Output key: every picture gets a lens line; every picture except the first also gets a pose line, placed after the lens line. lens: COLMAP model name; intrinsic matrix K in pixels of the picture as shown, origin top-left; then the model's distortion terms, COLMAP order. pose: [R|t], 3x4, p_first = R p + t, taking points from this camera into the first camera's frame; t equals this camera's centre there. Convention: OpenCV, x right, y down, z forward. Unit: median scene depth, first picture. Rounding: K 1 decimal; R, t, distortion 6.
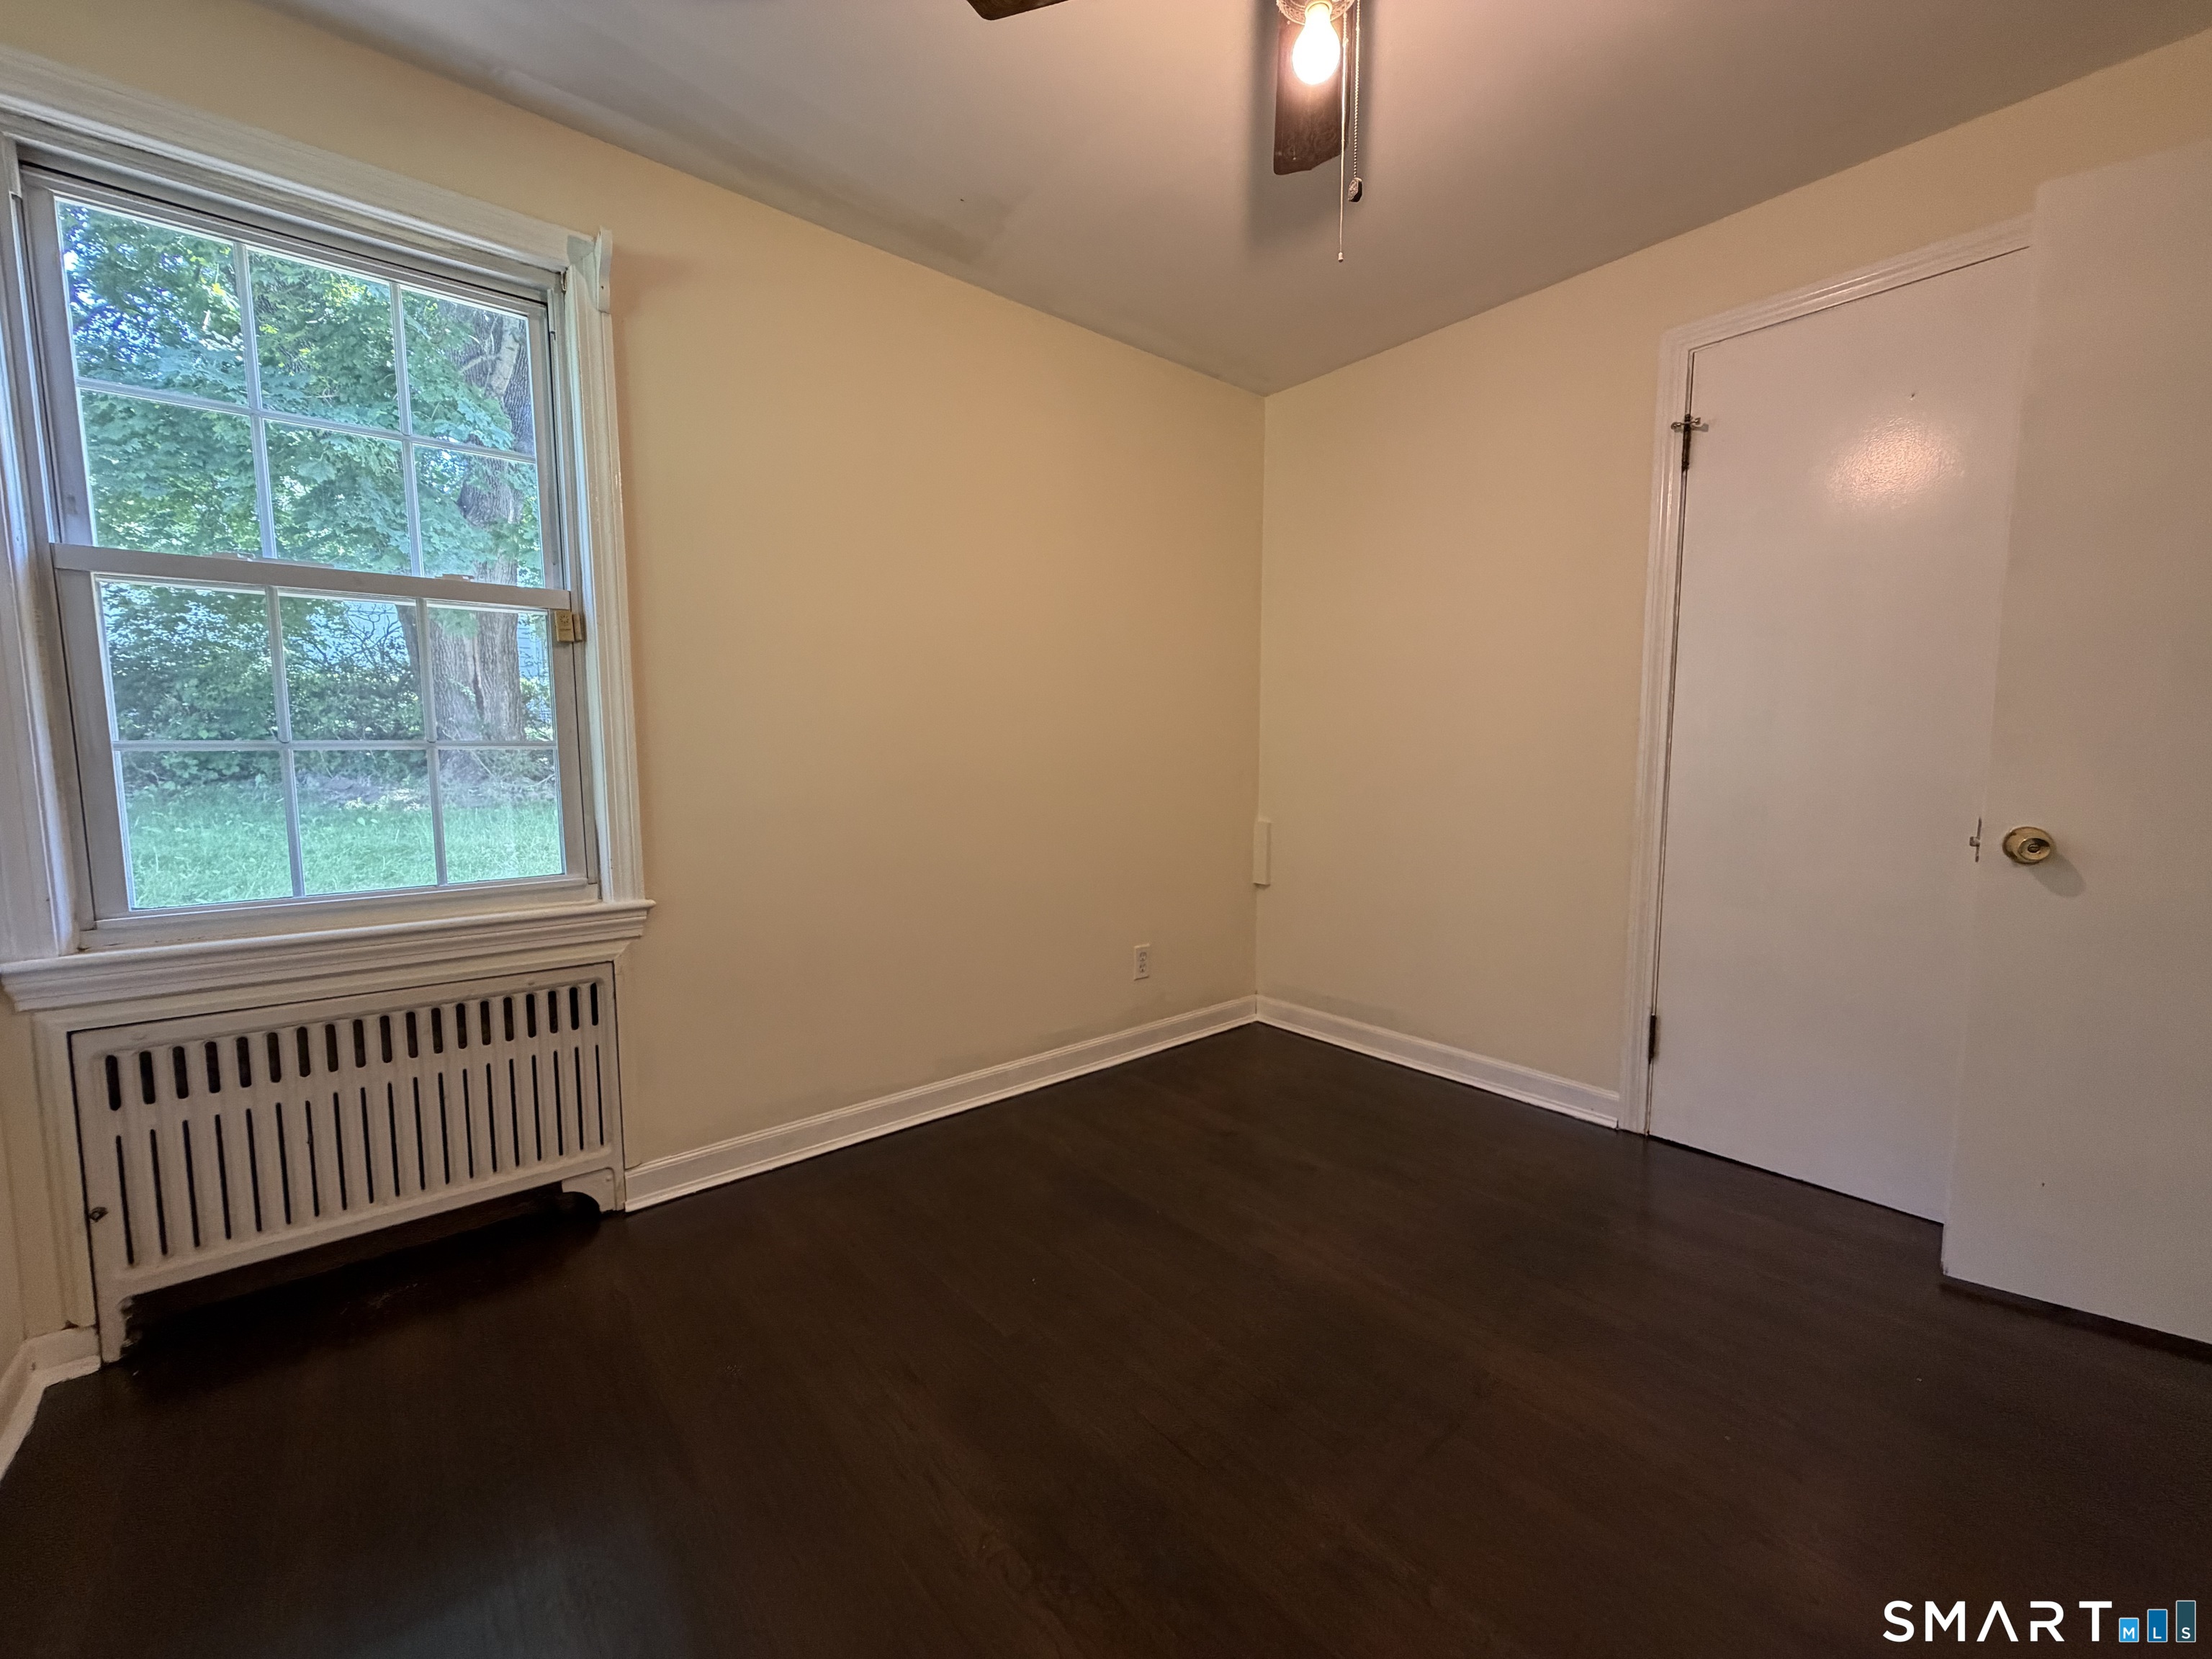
lens RADIAL K [[869.1, 0, 1106.0], [0, 869.1, 829.5], [0, 0, 1]] dist [0.001144, 0.000180]
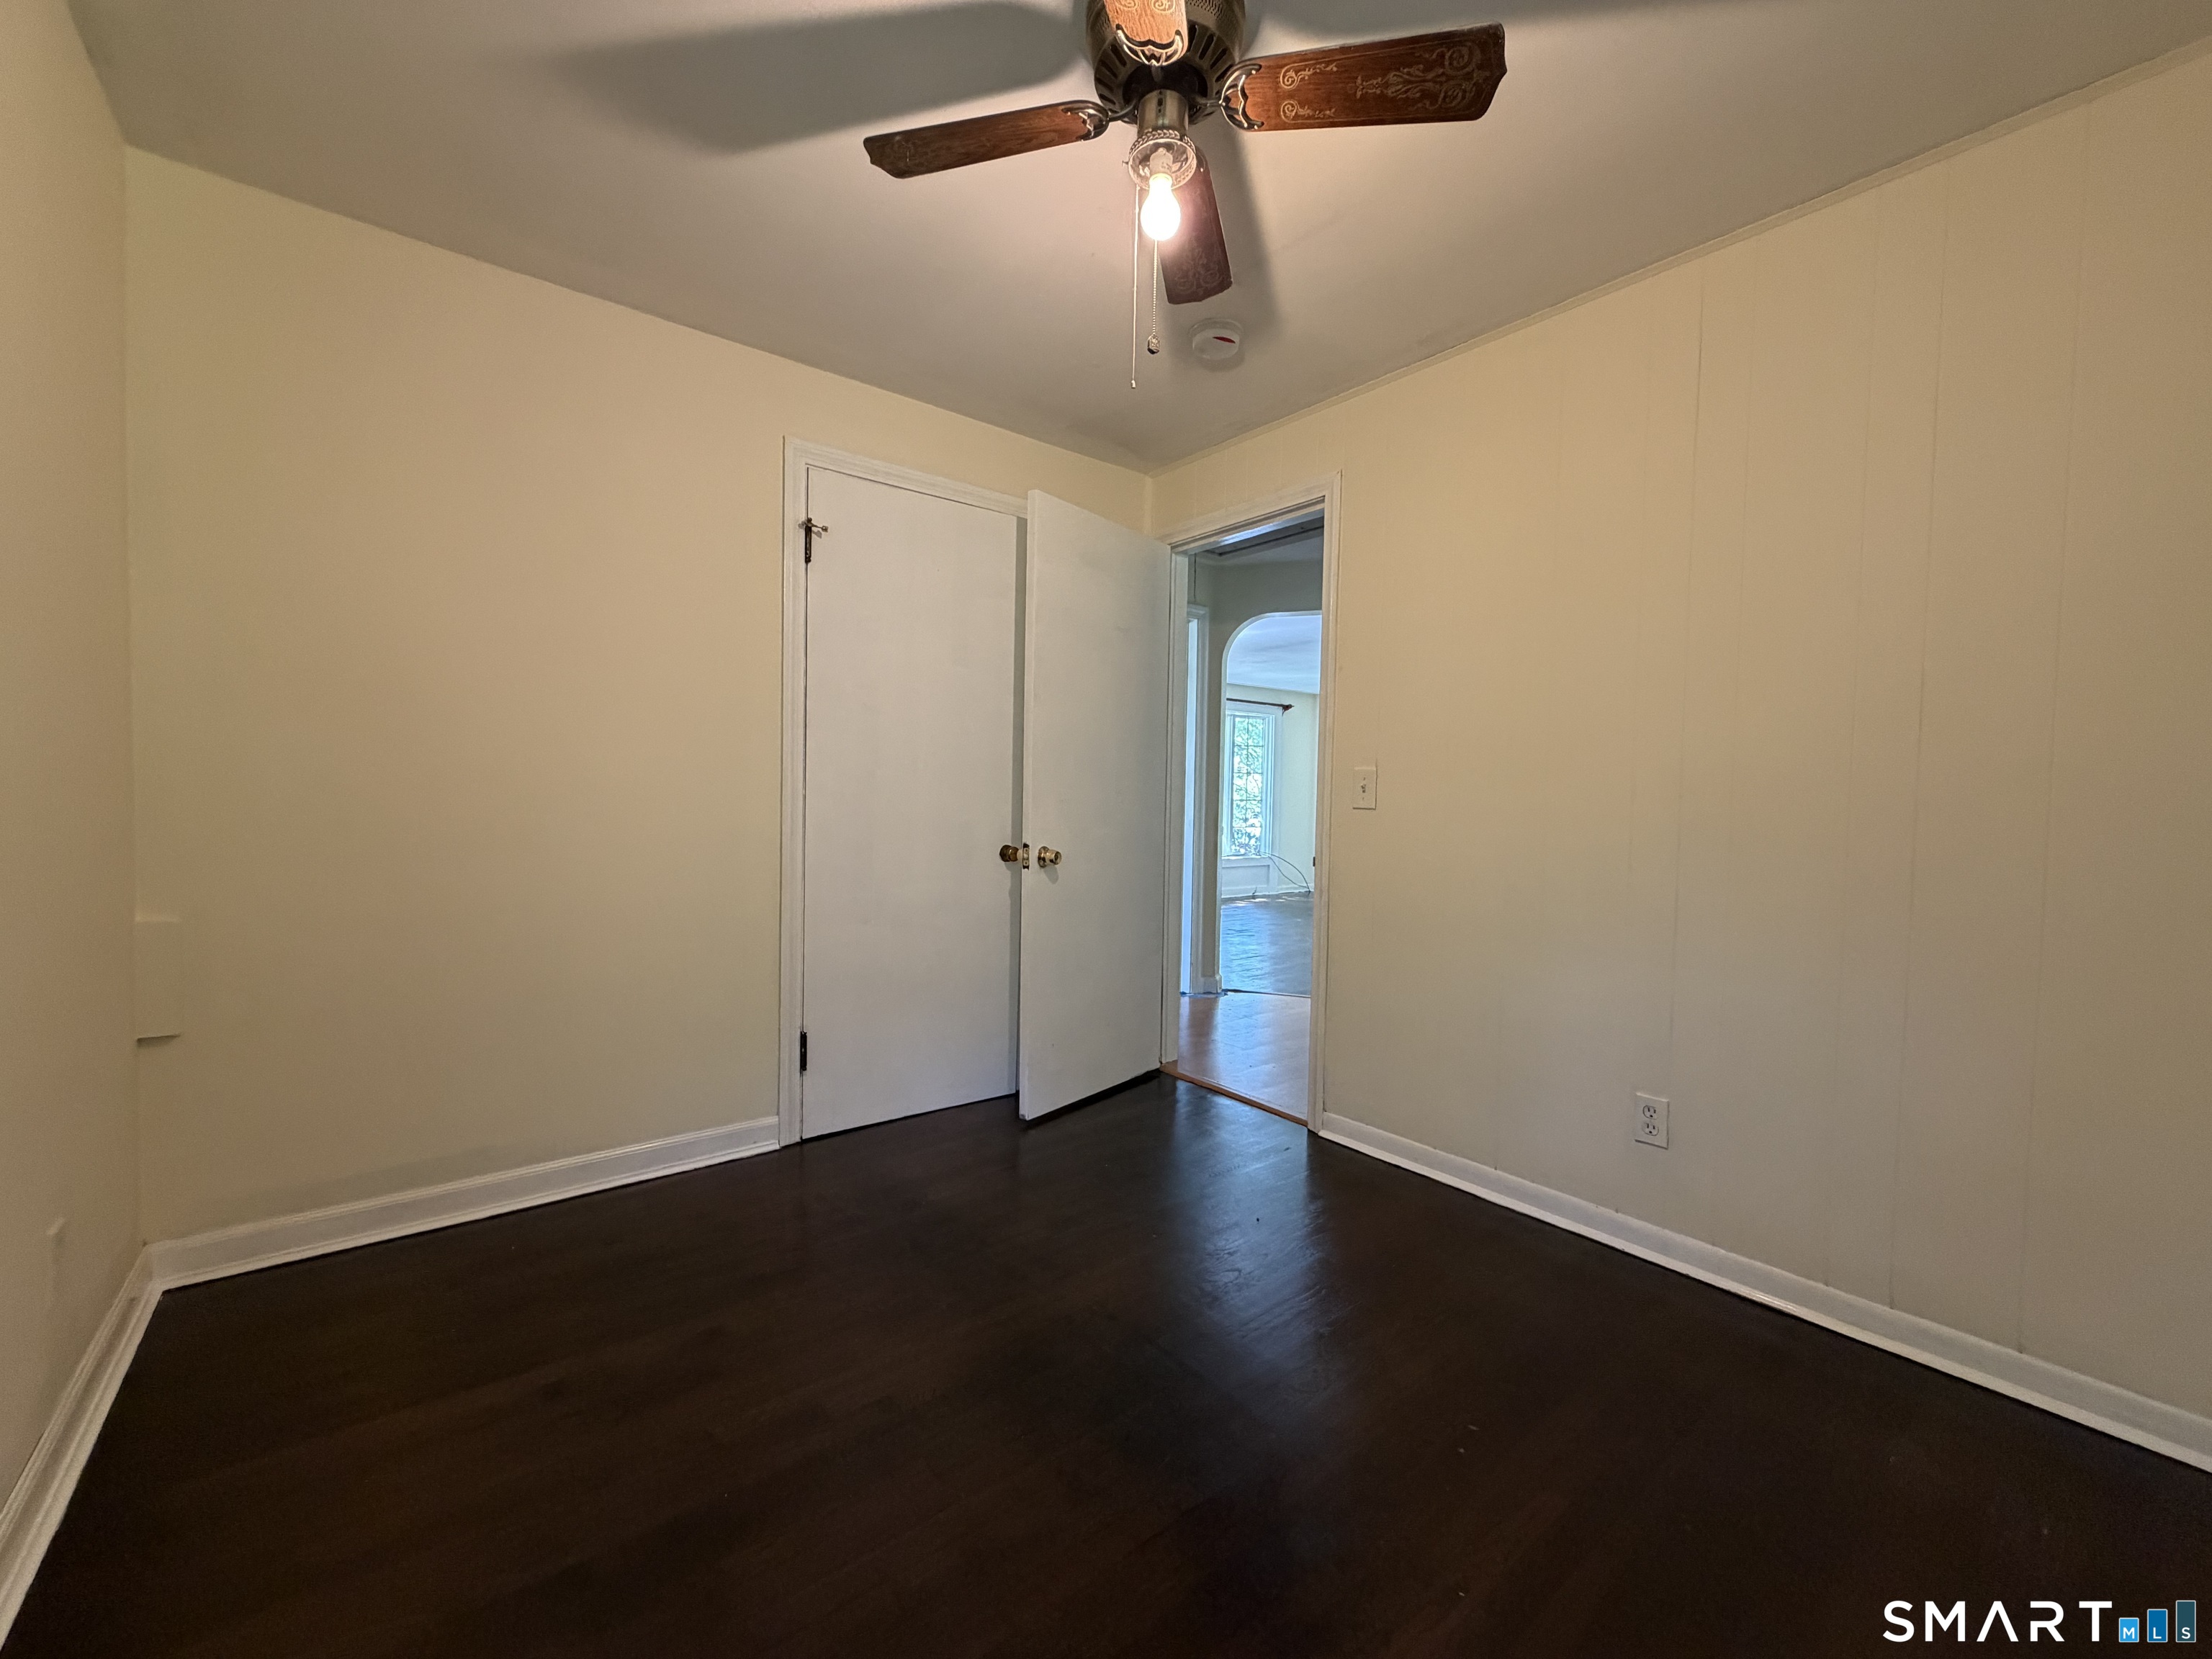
lens RADIAL K [[877.4, 0, 1106.0], [0, 877.4, 829.5], [0, 0, 1]] dist [0.000885, 0.000077]
pose [[0.033052, -0.034011, 0.998875, -0.478618], [0.072003, 0.996905, 0.031562, -0.056489], [-0.996857, 0.070878, 0.035399, 0.531194]]
